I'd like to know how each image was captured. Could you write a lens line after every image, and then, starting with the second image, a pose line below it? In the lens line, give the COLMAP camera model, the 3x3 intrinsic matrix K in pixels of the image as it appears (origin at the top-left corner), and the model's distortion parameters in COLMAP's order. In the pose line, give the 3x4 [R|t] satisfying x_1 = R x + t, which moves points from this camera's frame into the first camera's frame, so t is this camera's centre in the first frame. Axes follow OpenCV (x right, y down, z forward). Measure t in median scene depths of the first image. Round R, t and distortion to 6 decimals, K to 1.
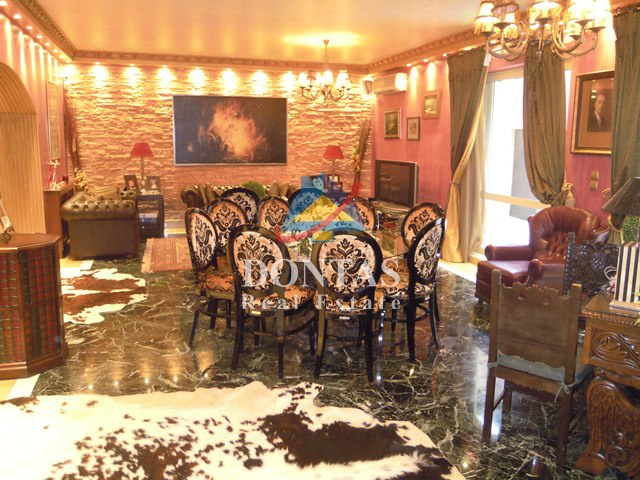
lens RADIAL K [[532.4, 0, 318.9], [0, 532.4, 237.0], [0, 0, 1]] dist [-0.055650, 0.026683]
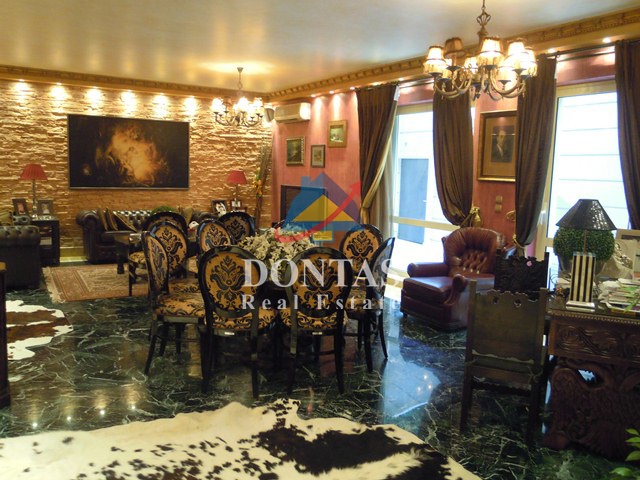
lens RADIAL K [[532.4, 0, 322.9], [0, 532.4, 239.5], [0, 0, 1]] dist [-0.055650, 0.026683]
pose [[0.966282, -0.013900, 0.257112, -0.139030], [0.025535, 0.998792, -0.041971, 0.007814], [-0.256219, 0.047121, 0.965470, -0.015339]]
